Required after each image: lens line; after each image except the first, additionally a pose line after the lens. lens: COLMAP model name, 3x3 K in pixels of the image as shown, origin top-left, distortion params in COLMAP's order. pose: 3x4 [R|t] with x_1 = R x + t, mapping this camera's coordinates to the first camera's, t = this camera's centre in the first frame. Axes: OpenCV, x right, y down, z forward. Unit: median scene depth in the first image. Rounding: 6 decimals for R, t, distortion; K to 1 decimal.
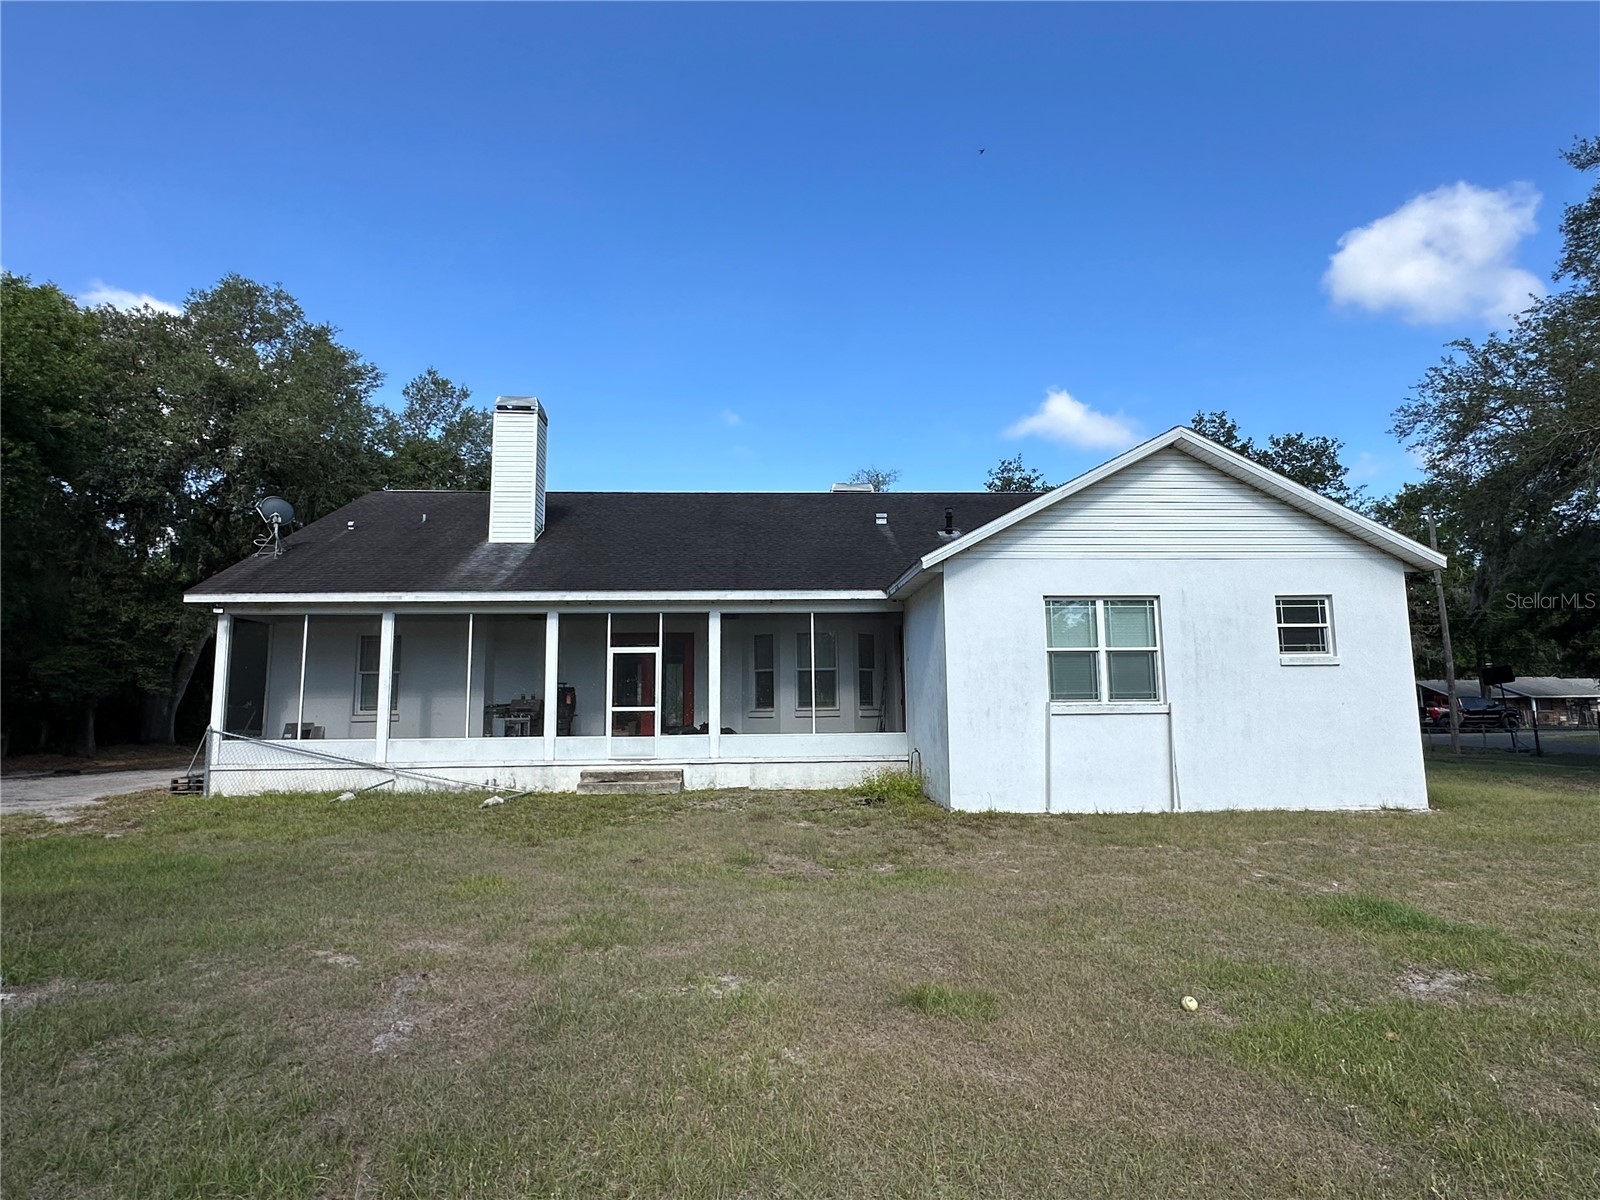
lens RADIAL K [[894.4, 0, 809.3], [0, 894.4, 592.4], [0, 0, 1]] dist [-0.000520, 0.000016]
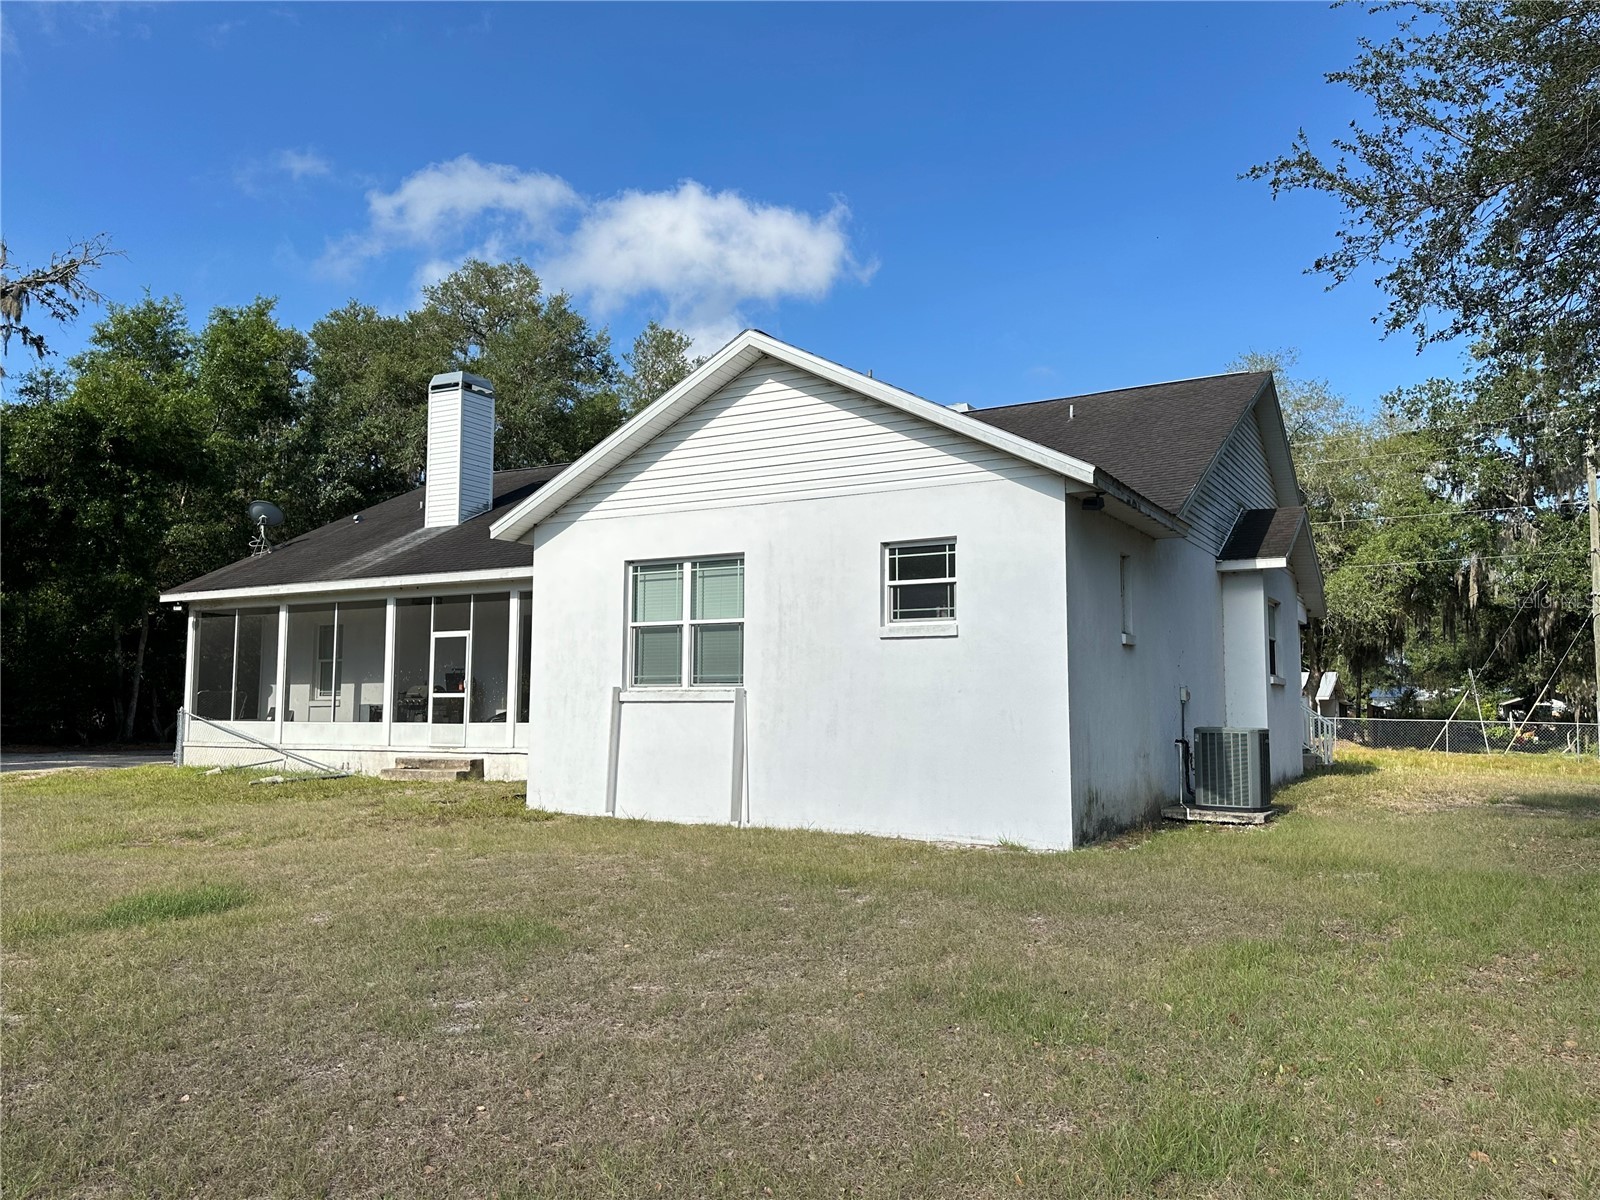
lens RADIAL K [[1215.7, 0, 802.2], [0, 1215.7, 596.3], [0, 0, 1]] dist [0.068565, -0.000906]
pose [[0.830265, -0.038153, -0.556062, 0.894054], [0.060037, 0.997972, 0.021168, 0.019789], [0.554127, -0.050959, 0.830871, 0.124754]]
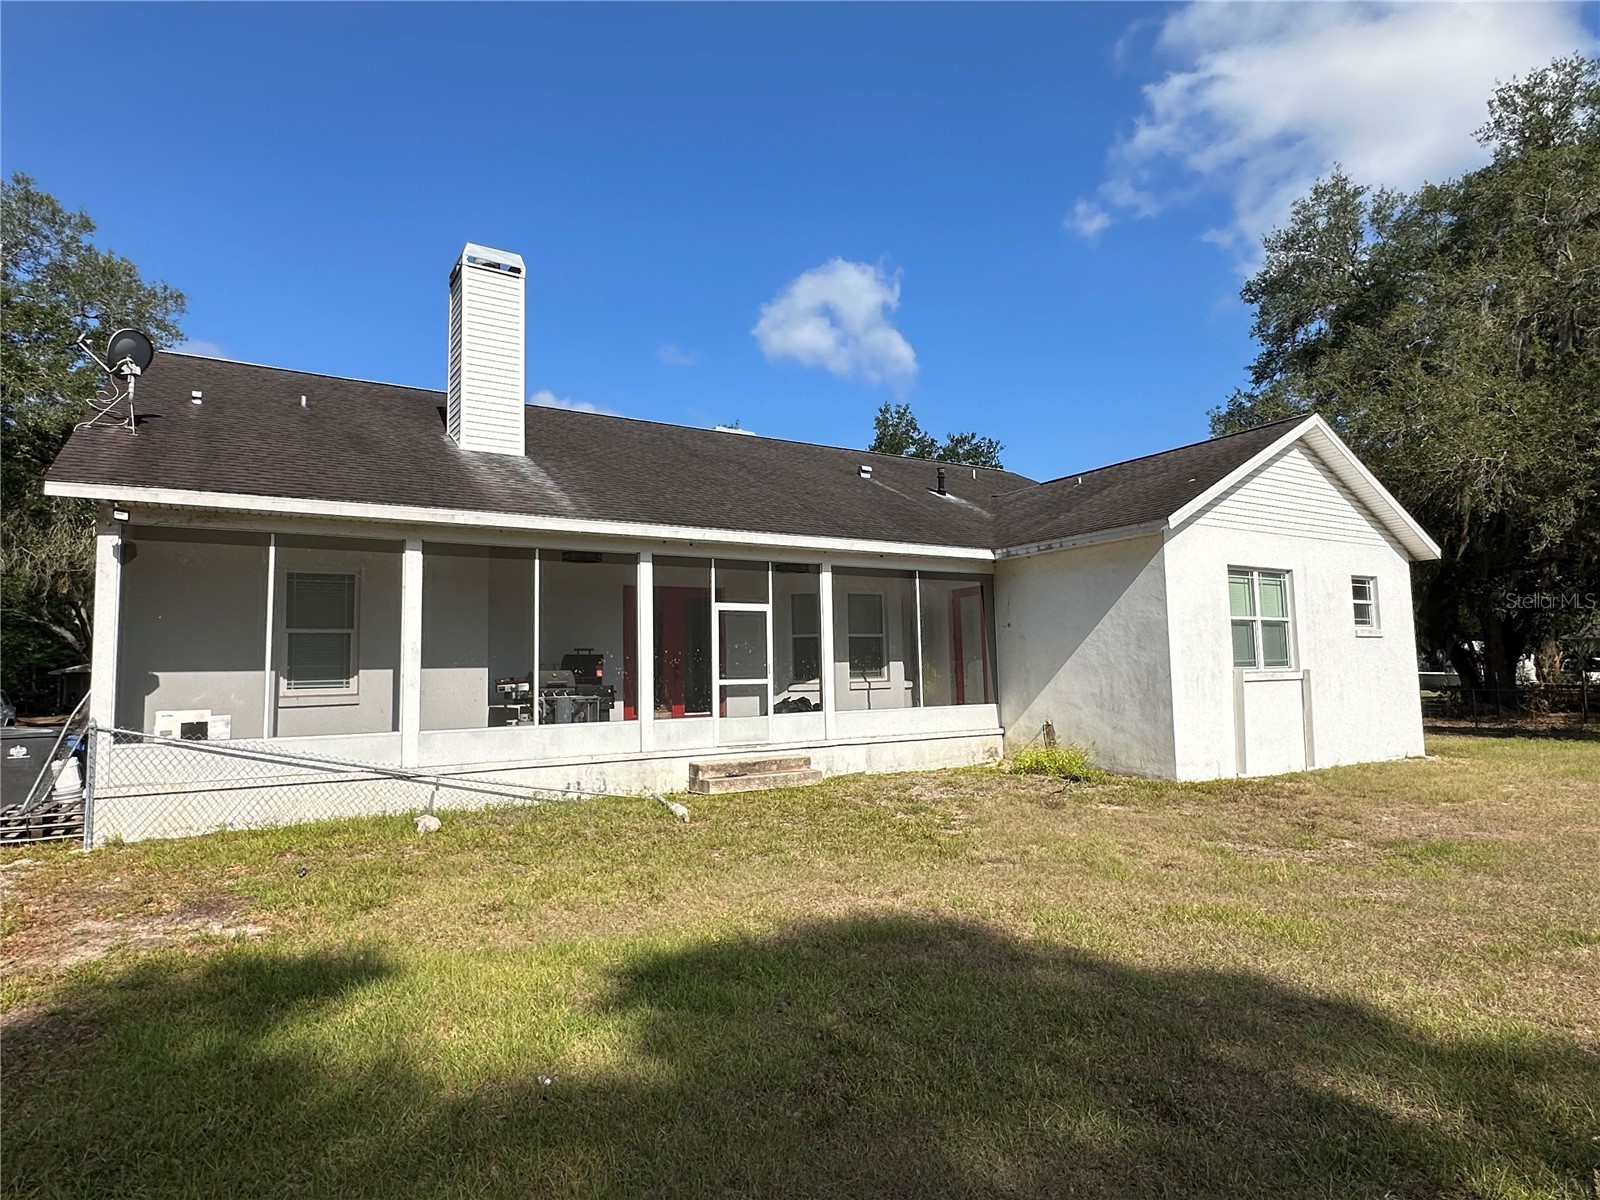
lens RADIAL K [[894.4, 0, 792.6], [0, 894.4, 593.6], [0, 0, 1]] dist [-0.000520, 0.000016]
pose [[0.876426, 0.035511, 0.480225, -0.561399], [-0.052596, 0.998370, 0.022162, 0.034677], [-0.478655, -0.044681, 0.876865, 0.304560]]
